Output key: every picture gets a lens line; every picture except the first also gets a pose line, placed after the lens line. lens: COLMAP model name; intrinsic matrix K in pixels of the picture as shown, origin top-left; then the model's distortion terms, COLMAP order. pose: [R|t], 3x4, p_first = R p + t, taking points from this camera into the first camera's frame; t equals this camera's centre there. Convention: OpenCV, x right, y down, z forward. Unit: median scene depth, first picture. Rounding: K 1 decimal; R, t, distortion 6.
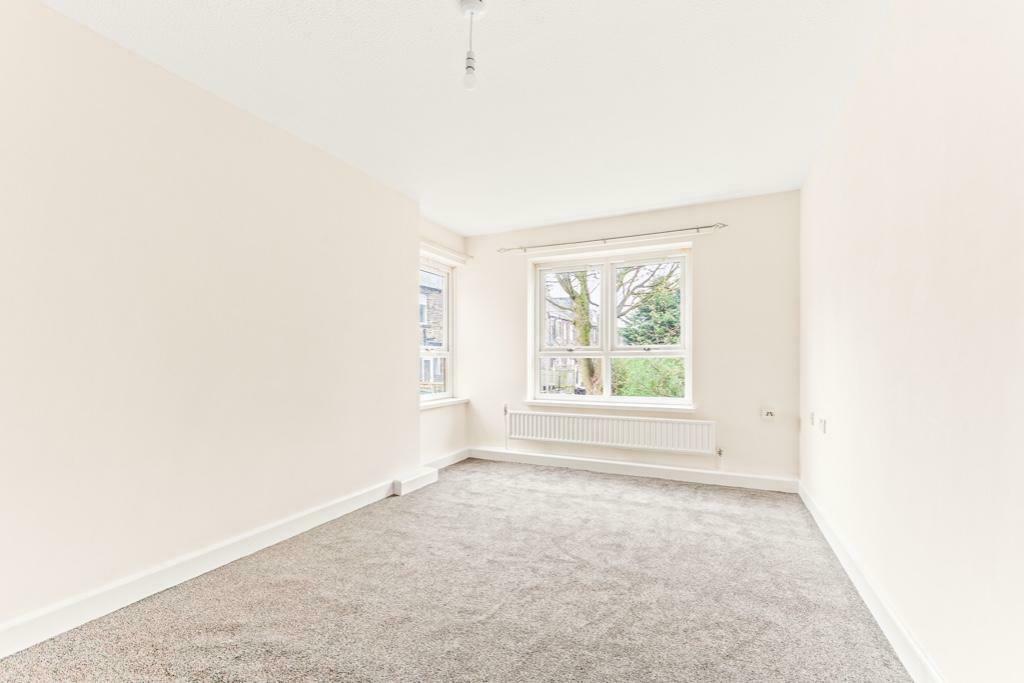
lens RADIAL K [[437.0, 0, 510.3], [0, 437.0, 354.2], [0, 0, 1]] dist [0.033536, 0.000048]
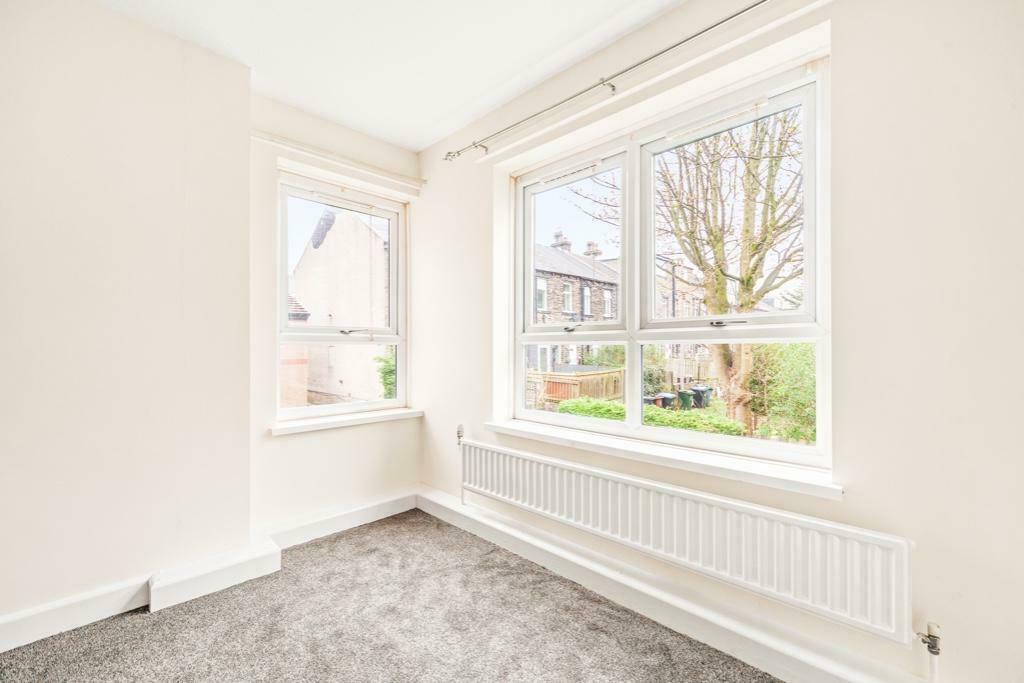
lens RADIAL K [[429.8, 0, 512.0], [0, 429.8, 341.5], [0, 0, 1]] dist [0.004980, 0.000124]
pose [[0.945365, -0.004408, -0.325985, 0.238330], [0.004146, 0.999990, -0.001500, 0.005037], [0.325988, 0.000067, 0.945374, 0.493148]]
